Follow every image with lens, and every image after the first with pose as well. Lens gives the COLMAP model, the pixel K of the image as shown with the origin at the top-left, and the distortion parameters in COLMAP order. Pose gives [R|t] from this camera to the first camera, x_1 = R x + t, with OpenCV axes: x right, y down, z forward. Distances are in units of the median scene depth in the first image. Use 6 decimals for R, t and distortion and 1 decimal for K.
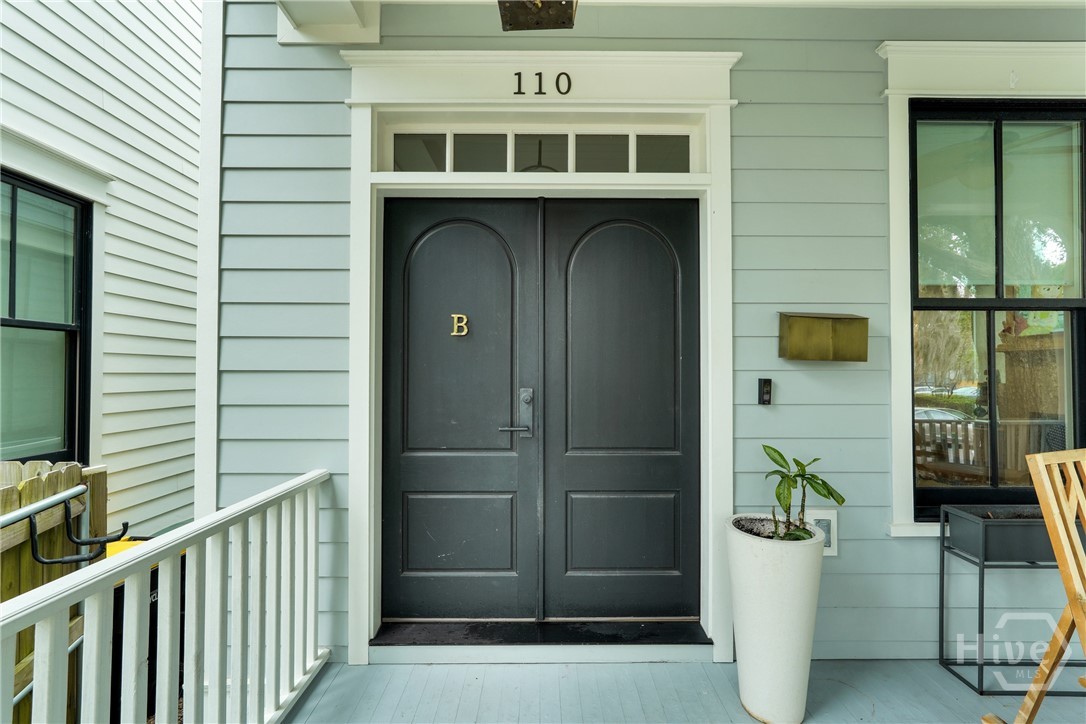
lens RADIAL K [[483.6, 0, 548.1], [0, 483.6, 363.1], [0, 0, 1]] dist [-0.008652, 0.004818]
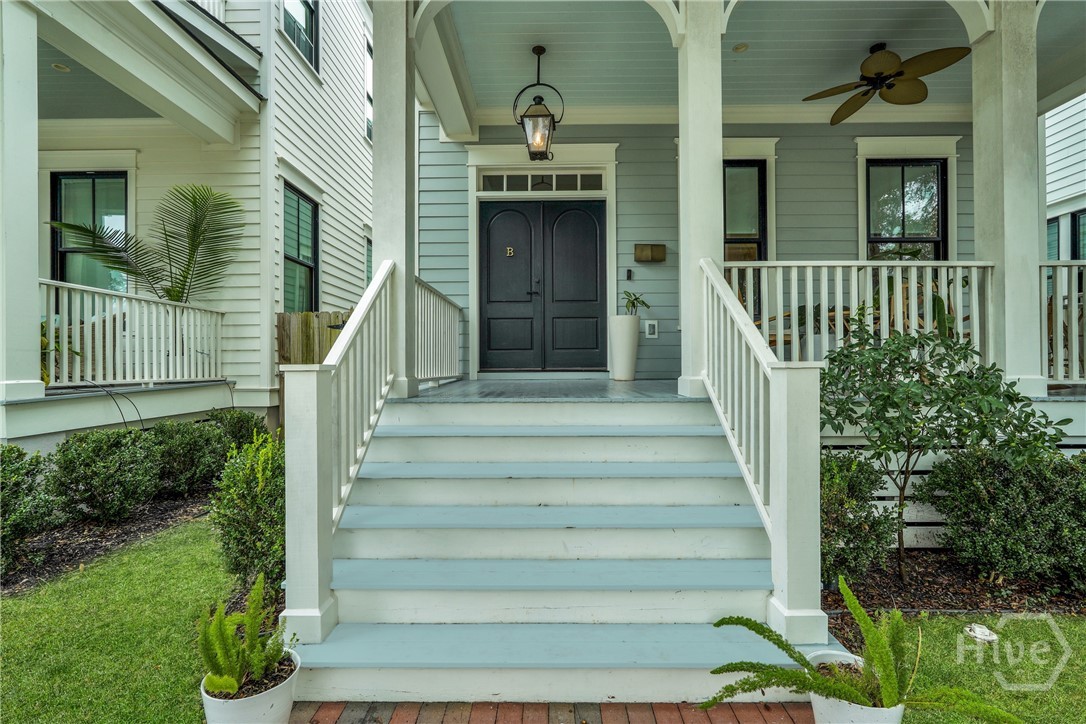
lens RADIAL K [[483.6, 0, 547.0], [0, 483.6, 366.3], [0, 0, 1]] dist [-0.008652, 0.004818]
pose [[0.999867, -0.006422, -0.014970, 0.043005], [0.006550, 0.999942, 0.008513, 0.502090], [0.014915, -0.008610, 0.999852, -1.535138]]
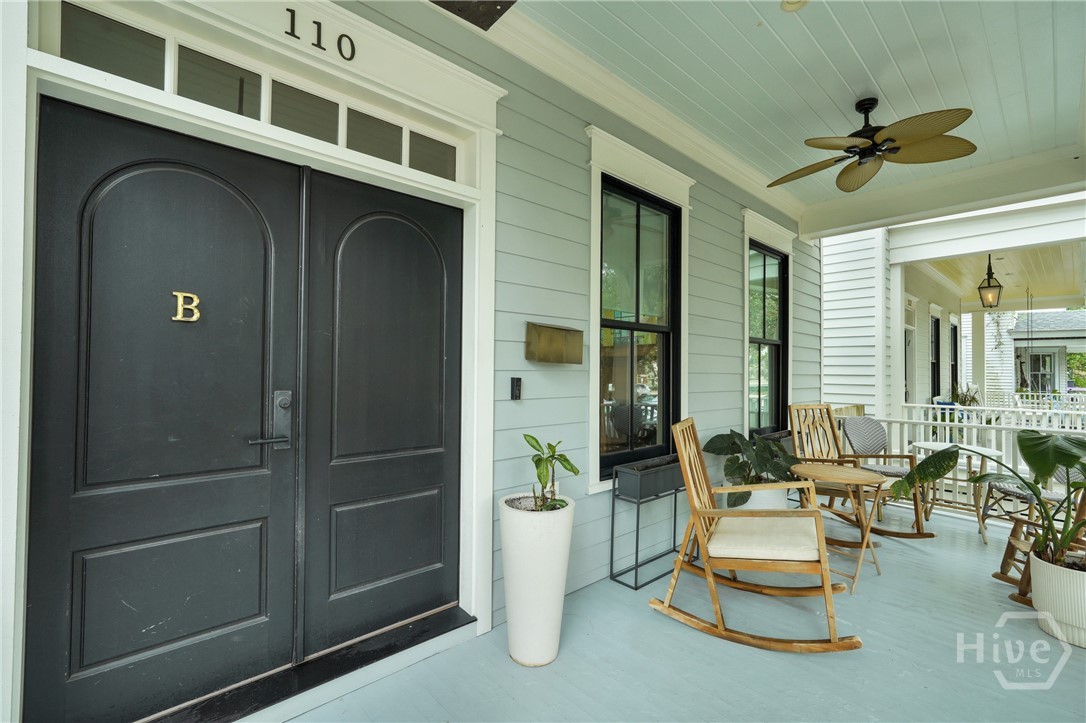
lens RADIAL K [[483.6, 0, 546.0], [0, 483.6, 362.6], [0, 0, 1]] dist [-0.008652, 0.004818]
pose [[0.738699, 0.015773, 0.673851, -0.274992], [-0.018755, 0.999820, -0.002843, -0.001921], [-0.673775, -0.010538, 0.738862, 0.084985]]
